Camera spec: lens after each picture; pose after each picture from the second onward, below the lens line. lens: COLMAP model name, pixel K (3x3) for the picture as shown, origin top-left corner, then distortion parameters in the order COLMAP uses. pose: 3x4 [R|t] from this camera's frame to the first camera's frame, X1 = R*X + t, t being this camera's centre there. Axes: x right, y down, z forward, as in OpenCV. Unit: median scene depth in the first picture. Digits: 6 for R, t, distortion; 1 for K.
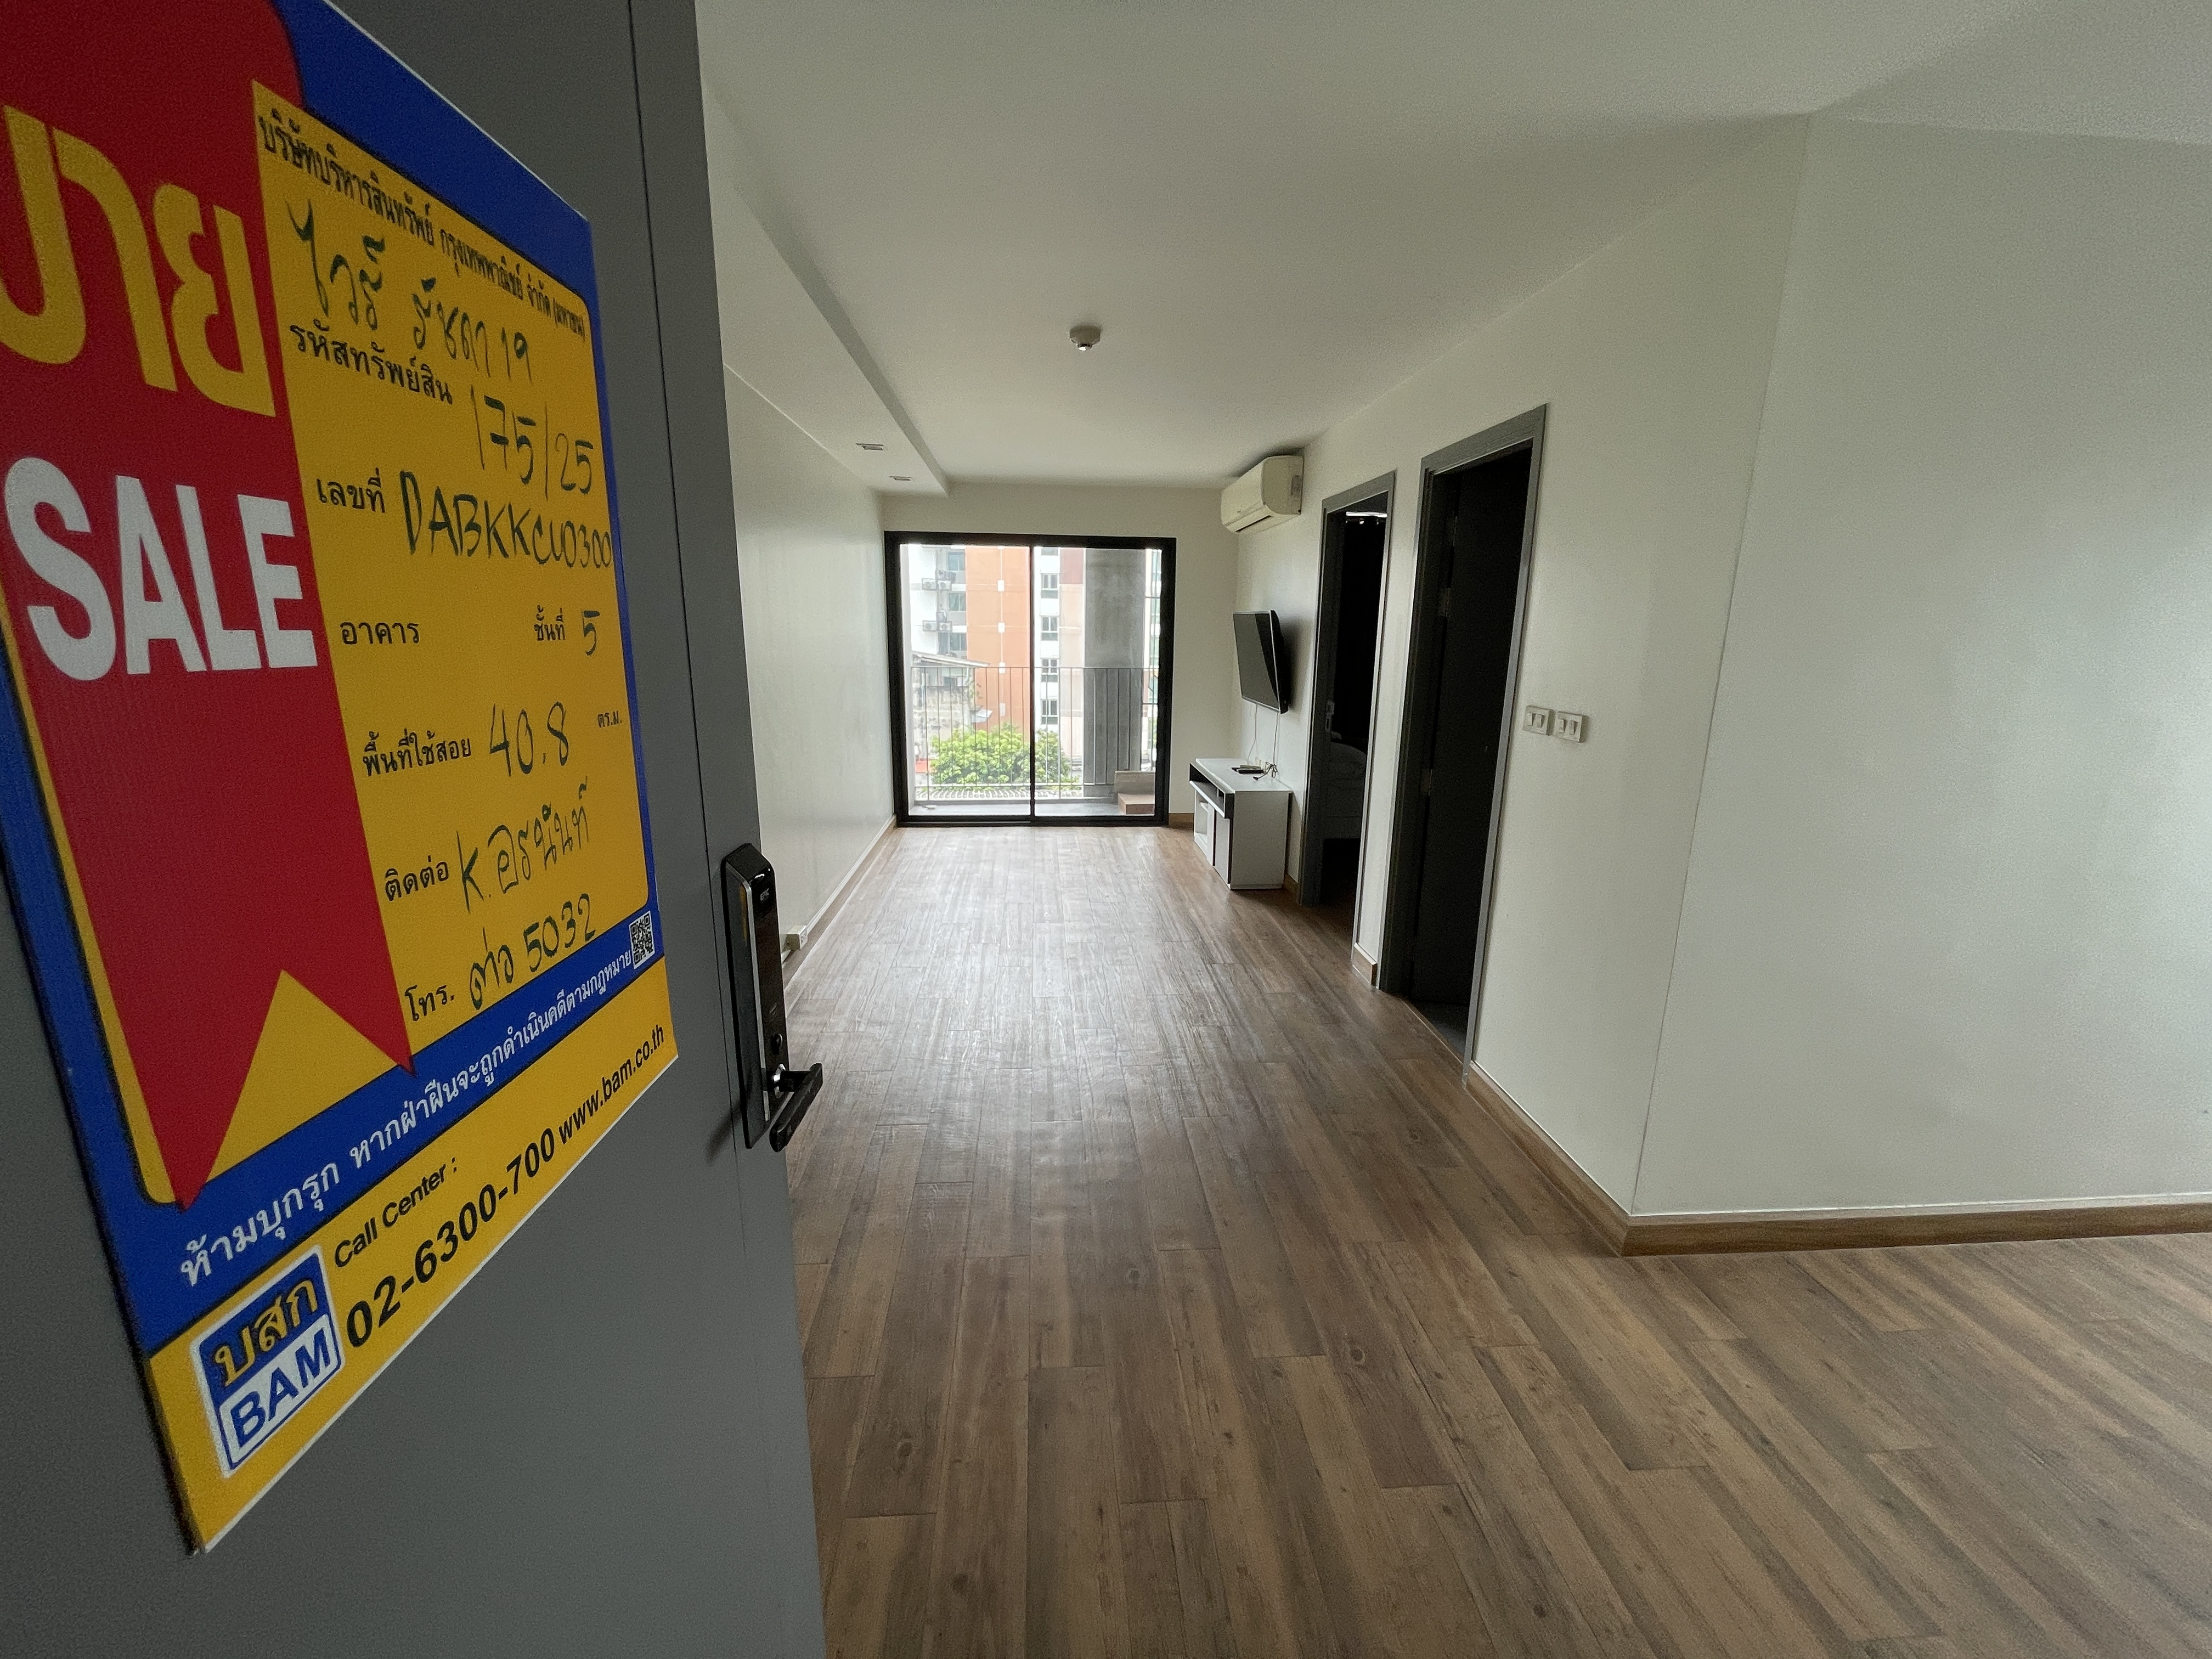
lens RADIAL K [[887.4, 0, 1113.8], [0, 887.4, 829.1], [0, 0, 1]] dist [-0.002150, 0.000292]
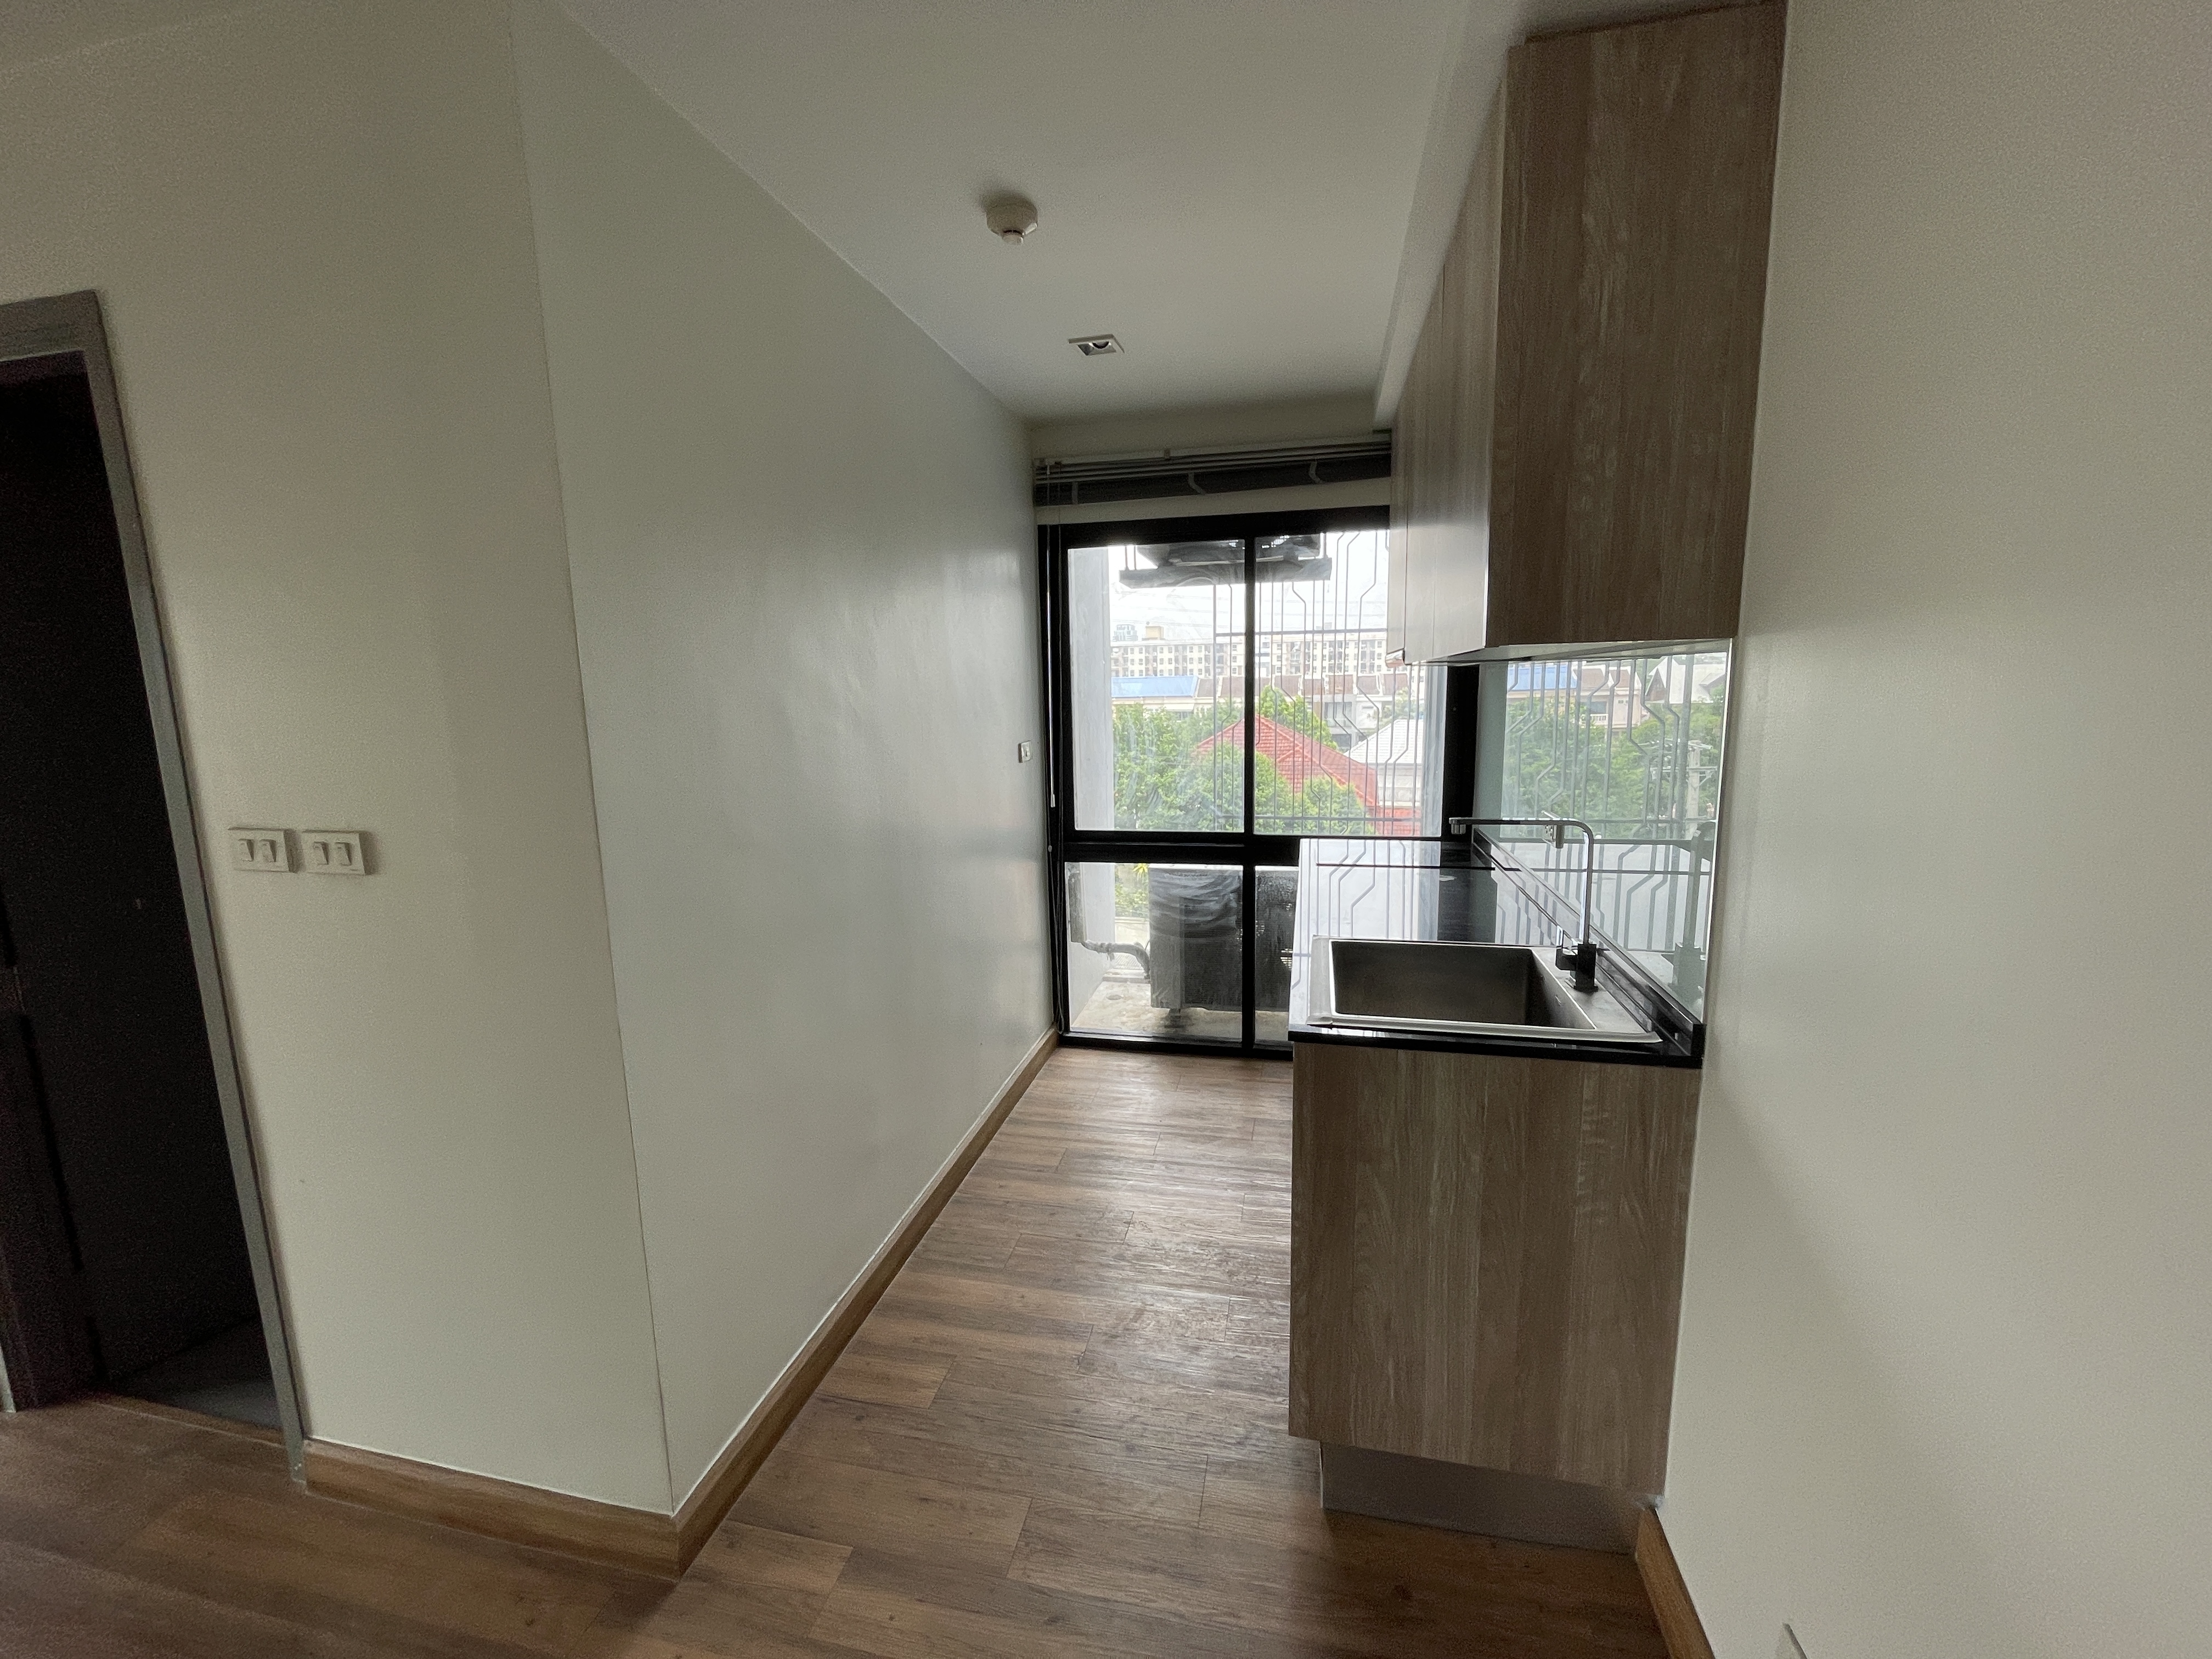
lens RADIAL K [[887.4, 0, 1101.2], [0, 887.4, 831.0], [0, 0, 1]] dist [-0.002150, 0.000292]
pose [[0.301633, -0.170220, 0.938106, 0.103795], [0.234319, 0.966991, 0.100120, -0.064655], [-0.924182, 0.189616, 0.331562, 0.301963]]
